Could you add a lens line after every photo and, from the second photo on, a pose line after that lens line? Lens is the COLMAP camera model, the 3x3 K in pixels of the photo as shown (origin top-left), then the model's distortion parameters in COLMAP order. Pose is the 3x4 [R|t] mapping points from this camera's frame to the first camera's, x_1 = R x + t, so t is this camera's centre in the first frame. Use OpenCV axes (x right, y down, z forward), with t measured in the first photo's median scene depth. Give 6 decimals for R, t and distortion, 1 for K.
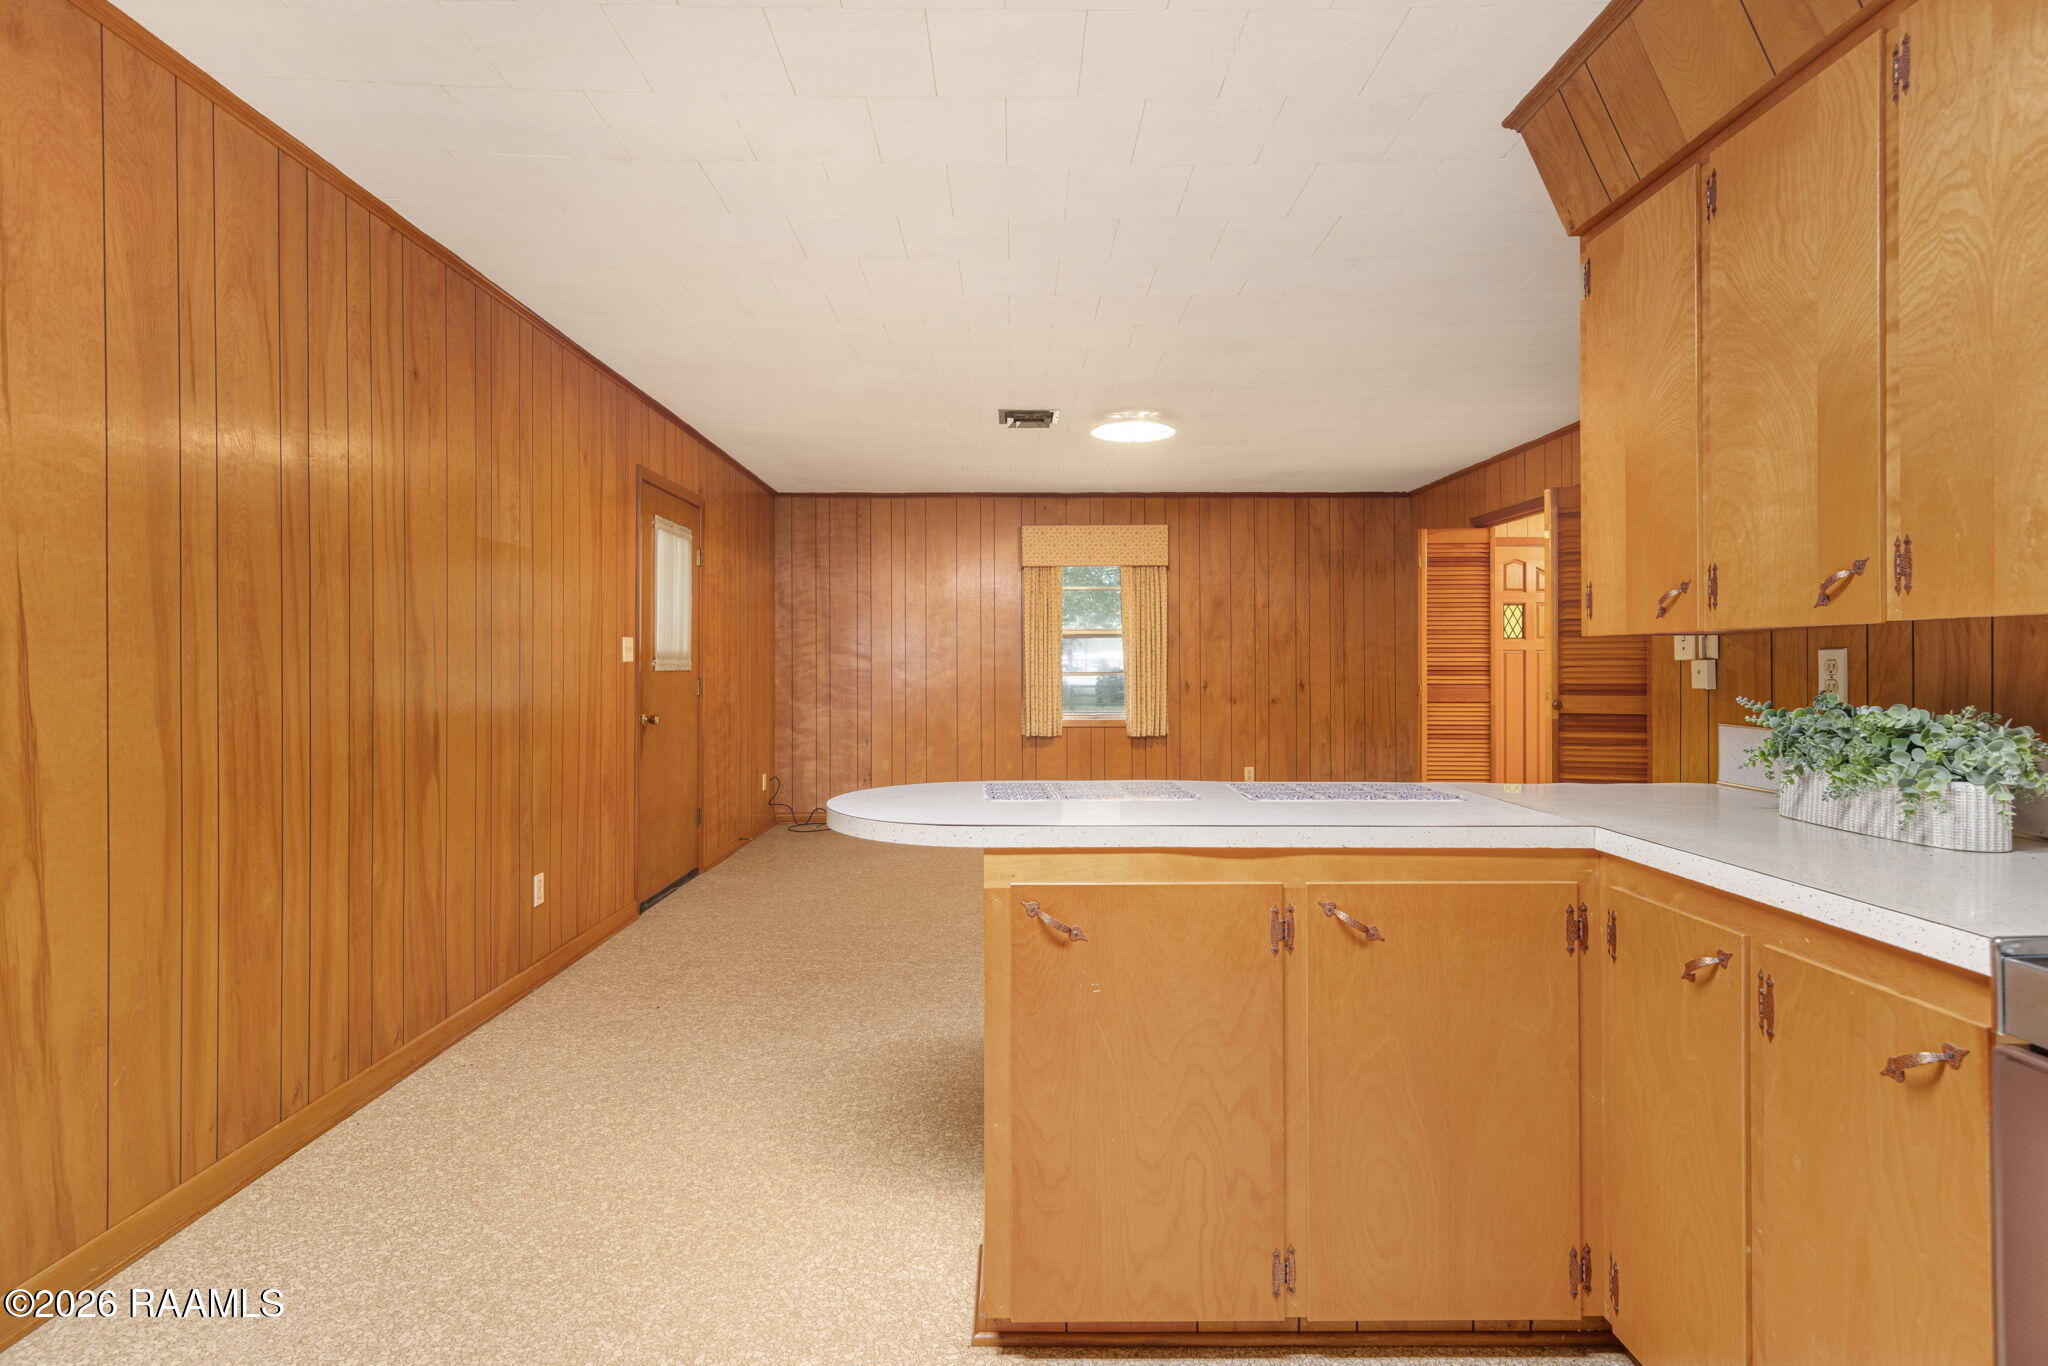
lens RADIAL K [[1065.6, 0, 1043.7], [0, 1065.6, 661.9], [0, 0, 1]] dist [0.000833, -0.000538]
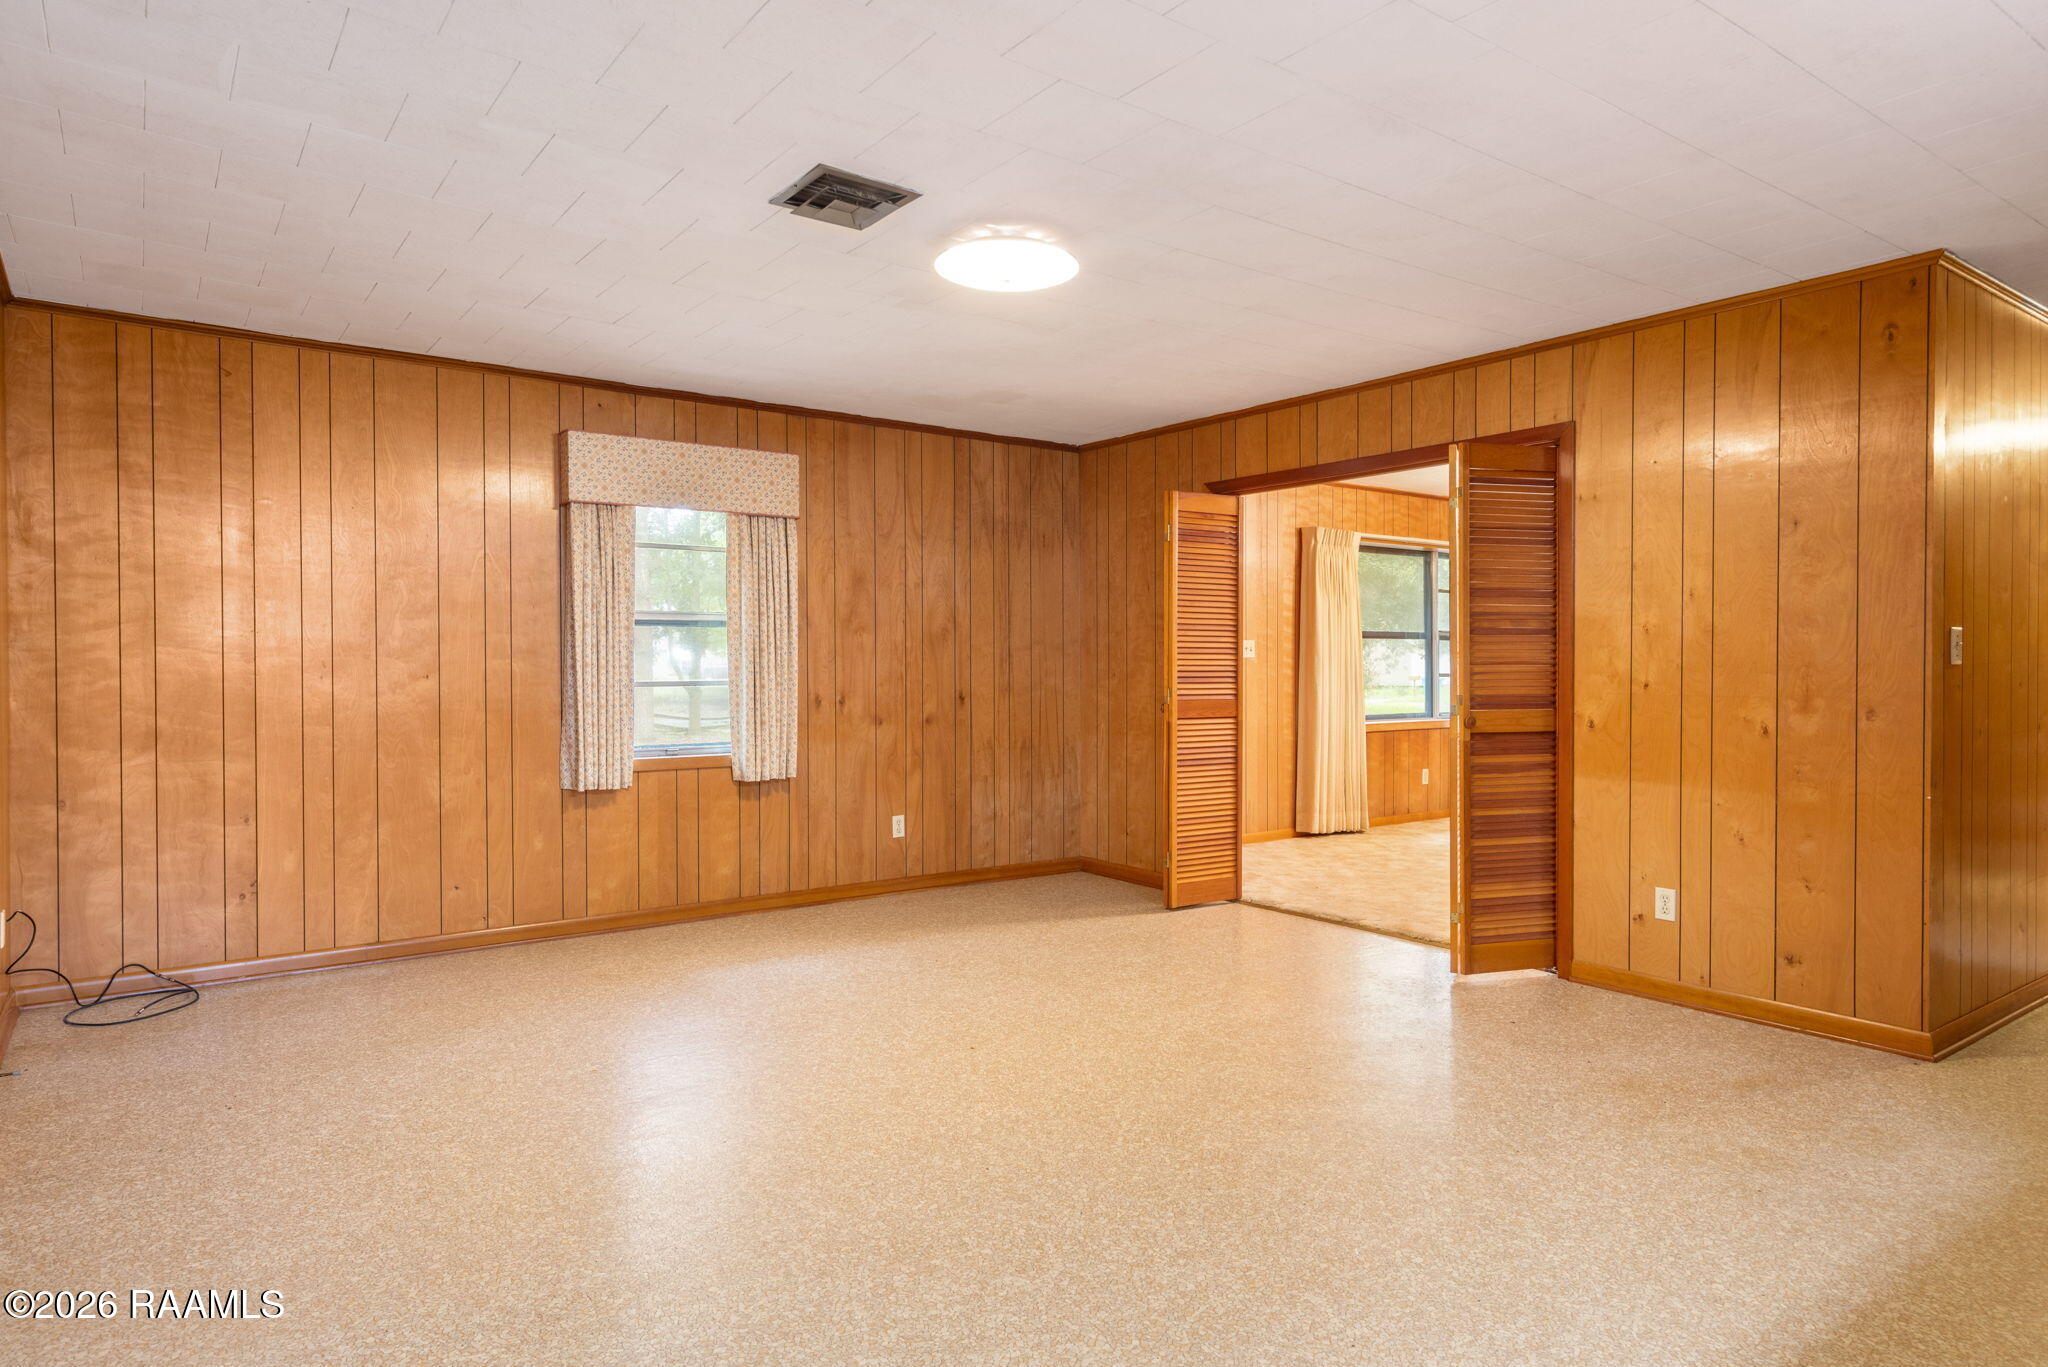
lens RADIAL K [[1175.6, 0, 1011.4], [0, 1175.6, 675.9], [0, 0, 1]] dist [0.001087, 0.002773]
pose [[0.815581, -0.003521, 0.578633, -0.192831], [-0.002640, 0.999948, 0.009804, -0.000612], [-0.578638, -0.009524, 0.815529, 0.330470]]
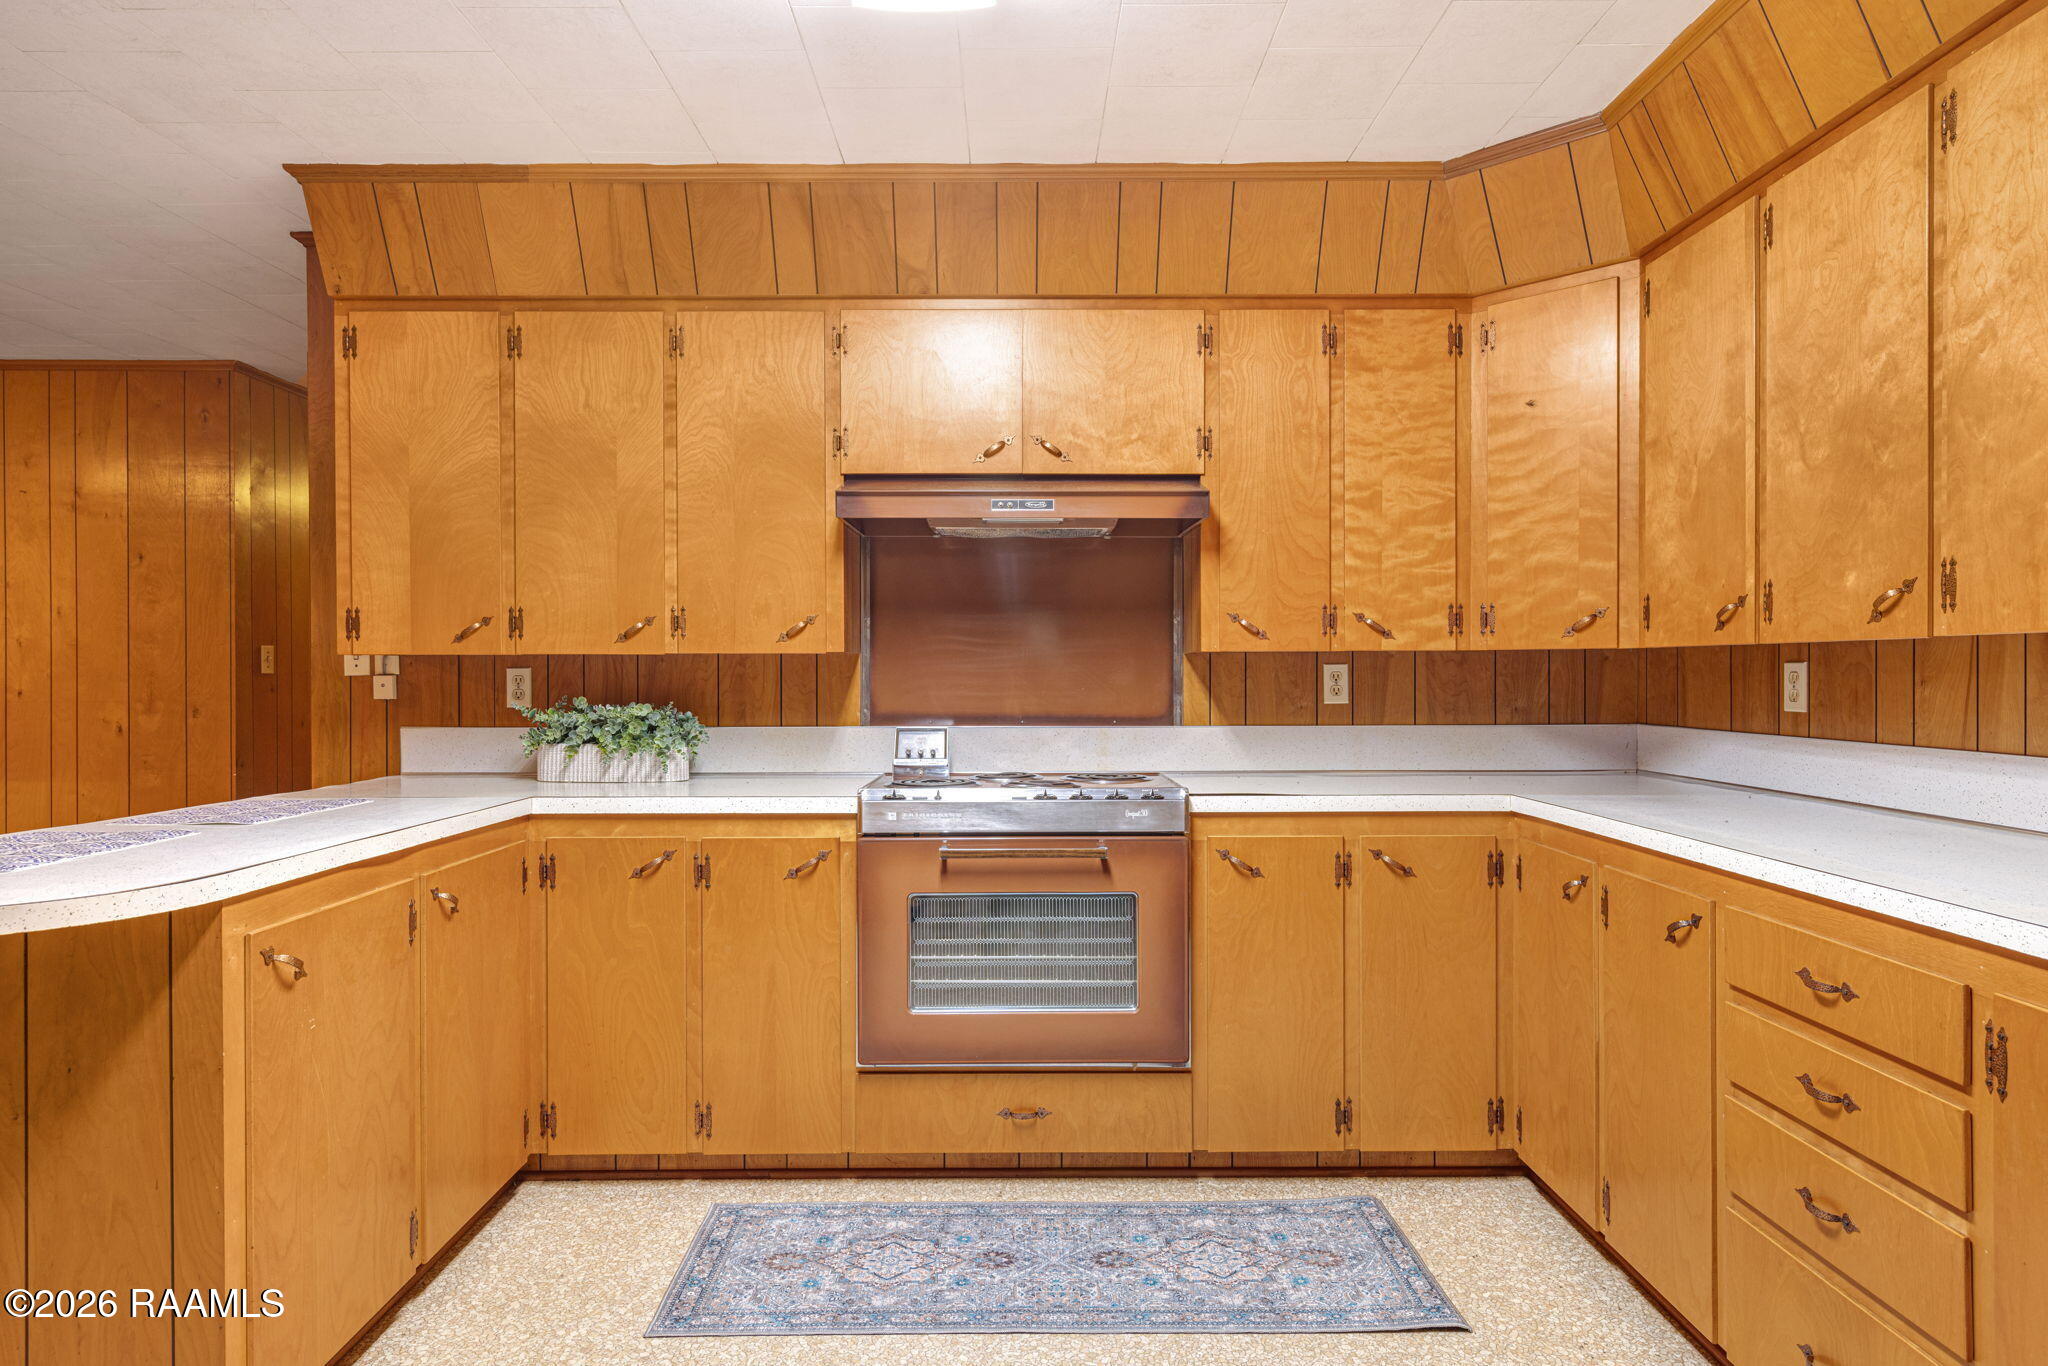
lens RADIAL K [[1175.6, 0, 1020.0], [0, 1175.6, 678.0], [0, 0, 1]] dist [0.001087, 0.002773]
pose [[0.000742, -0.003085, 0.999995, -0.240110], [0.000857, 0.999995, 0.003084, -0.000771], [-0.999999, 0.000855, 0.000745, 0.089798]]
